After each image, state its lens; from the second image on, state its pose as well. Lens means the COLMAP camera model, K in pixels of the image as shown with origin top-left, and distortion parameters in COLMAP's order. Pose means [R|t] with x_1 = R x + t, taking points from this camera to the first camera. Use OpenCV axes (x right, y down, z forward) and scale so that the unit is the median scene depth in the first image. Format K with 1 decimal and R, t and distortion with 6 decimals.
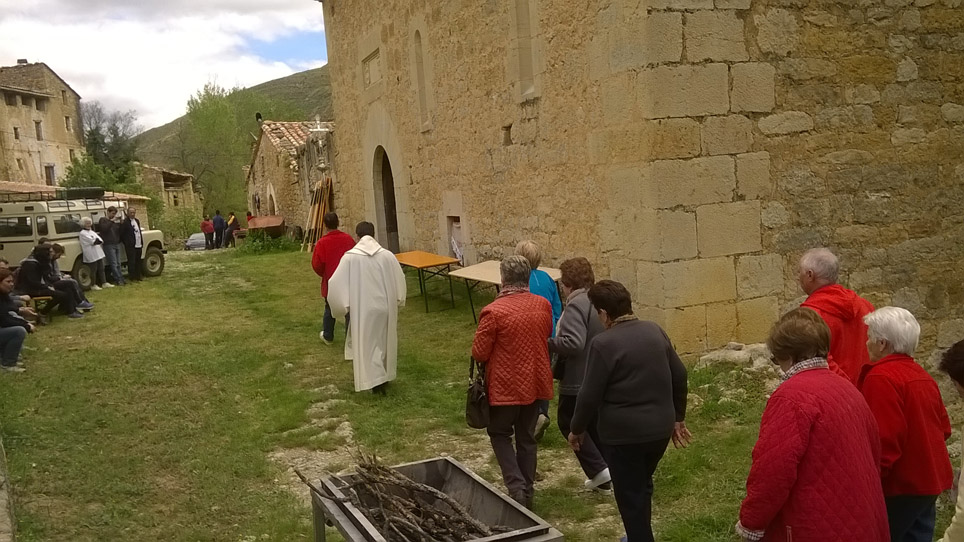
lens RADIAL K [[879.3, 0, 501.5], [0, 879.3, 281.2], [0, 0, 1]] dist [0.094849, -0.222965]
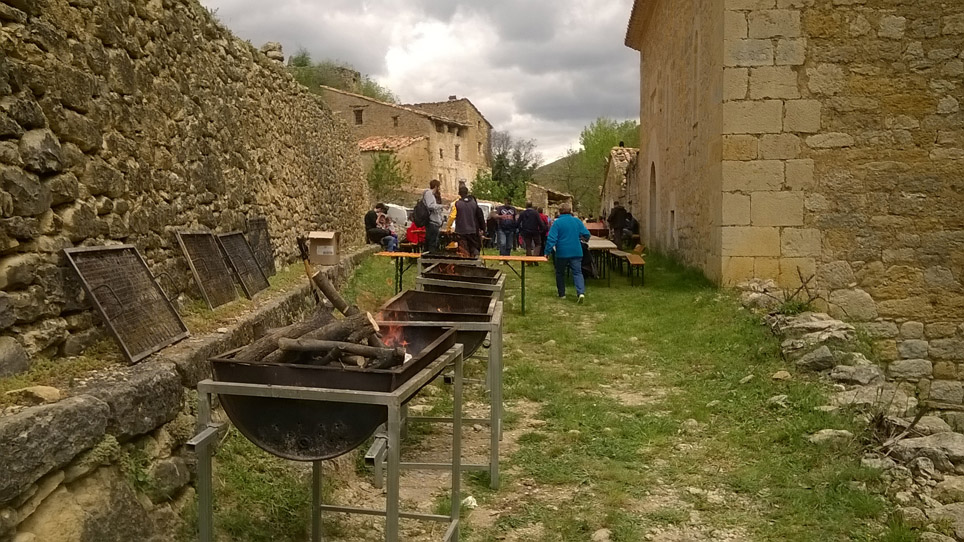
lens RADIAL K [[862.0, 0, 454.6], [0, 862.0, 298.2], [0, 0, 1]] dist [0.073373, -0.131696]
pose [[0.878715, 0.107876, -0.464997, 0.352053], [-0.114633, 0.993312, 0.013818, 0.099461], [0.463378, 0.041162, 0.885204, -0.415341]]
